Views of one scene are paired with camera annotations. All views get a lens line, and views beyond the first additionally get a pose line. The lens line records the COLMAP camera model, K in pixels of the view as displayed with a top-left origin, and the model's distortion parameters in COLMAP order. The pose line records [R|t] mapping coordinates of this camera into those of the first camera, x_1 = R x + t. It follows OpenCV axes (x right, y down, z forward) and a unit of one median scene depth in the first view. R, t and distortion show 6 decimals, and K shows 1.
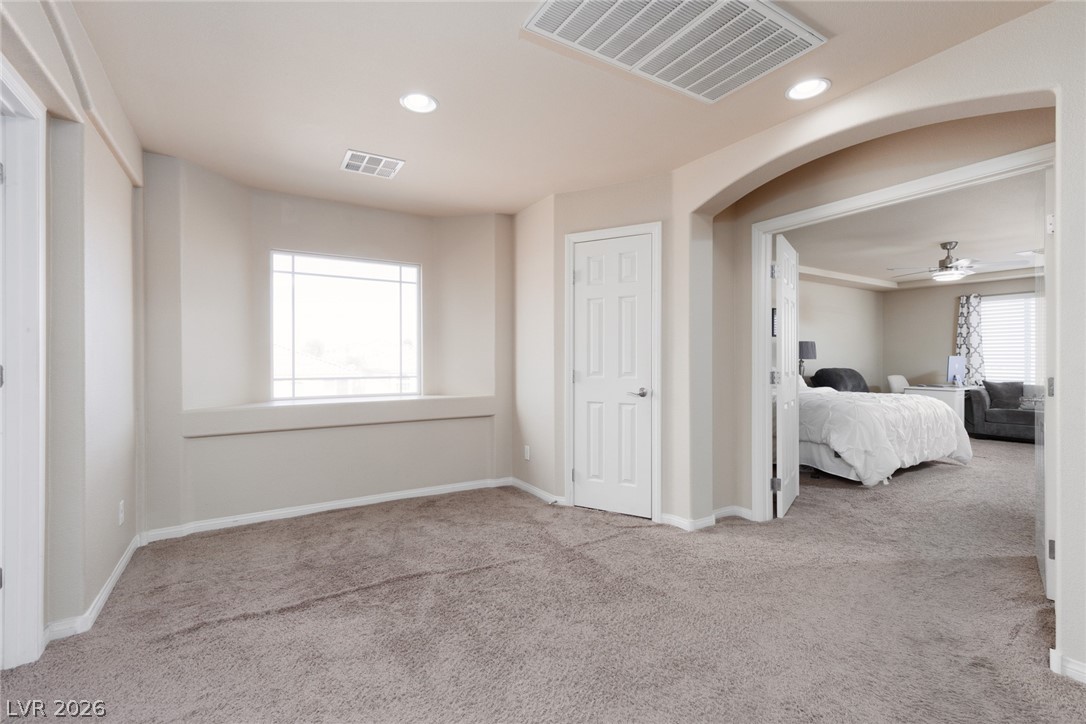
lens RADIAL K [[483.5, 0, 542.8], [0, 483.5, 357.3], [0, 0, 1]] dist [0.000361, 0.000025]
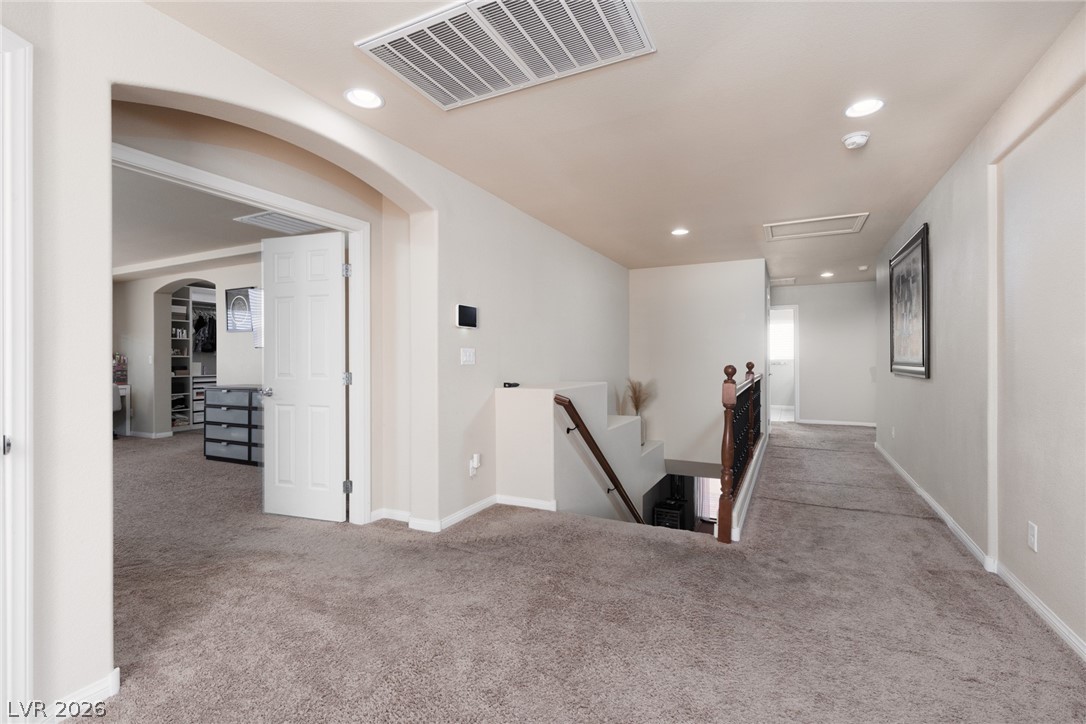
lens RADIAL K [[490.4, 0, 543.0], [0, 490.4, 362.0], [0, 0, 1]] dist [-0.000057, -0.000173]
pose [[-0.524209, -0.004240, 0.851579, -0.176836], [-0.003214, 0.999990, 0.003001, -0.000009], [-0.851584, -0.001164, -0.524217, 0.400951]]
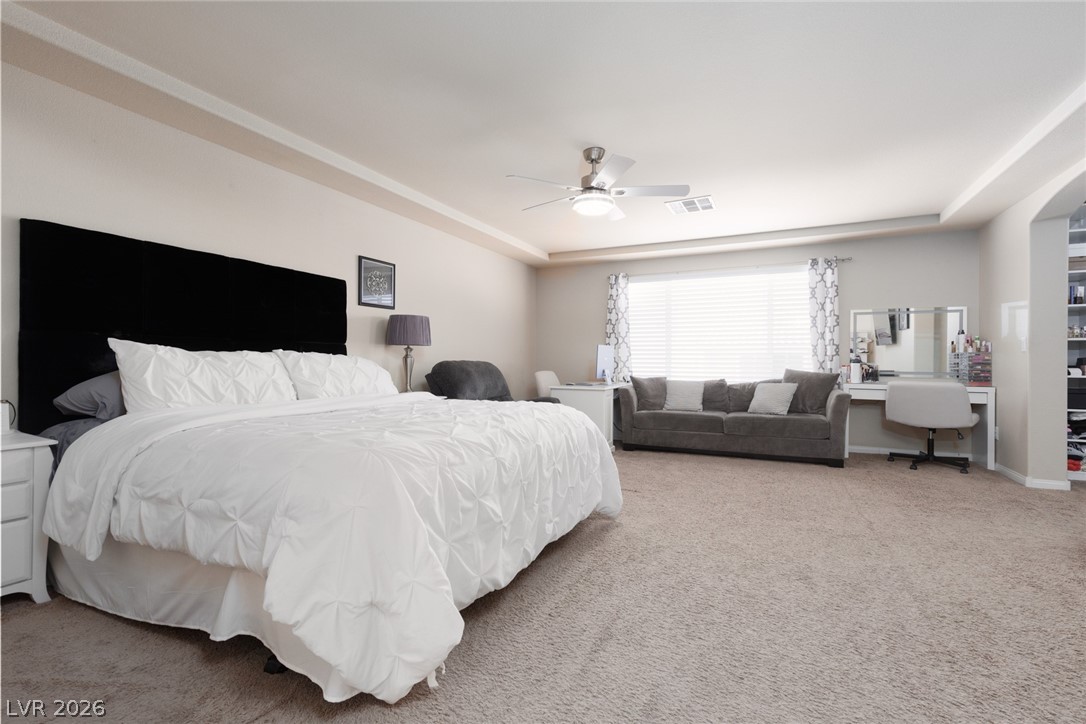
lens RADIAL K [[490.4, 0, 543.0], [0, 490.4, 362.0], [0, 0, 1]] dist [-0.000057, -0.000173]
pose [[0.839967, -0.000459, 0.542637, 0.337219], [-0.002851, 0.999982, 0.005260, 0.020249], [-0.542630, -0.005965, 0.839951, 0.385549]]
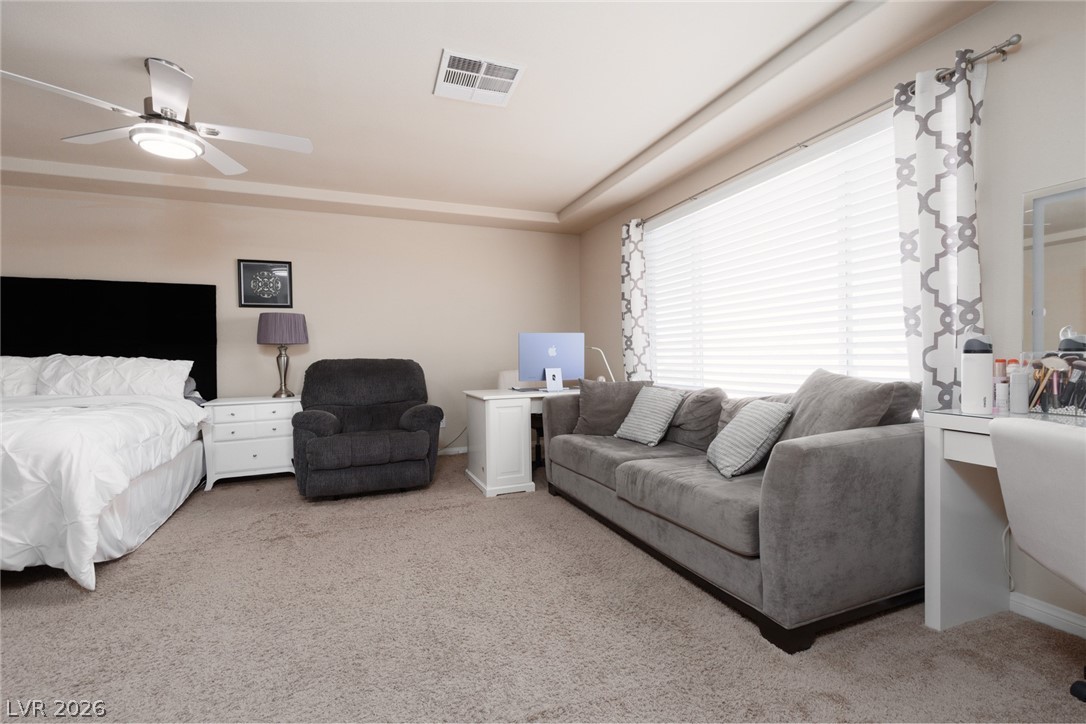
lens RADIAL K [[490.4, 0, 543.0], [0, 490.4, 362.0], [0, 0, 1]] dist [-0.000057, -0.000173]
pose [[0.986784, -0.018390, -0.160994, 0.936388], [0.019484, 0.999797, 0.005220, 0.026632], [0.160866, -0.008288, 0.986942, 0.466991]]
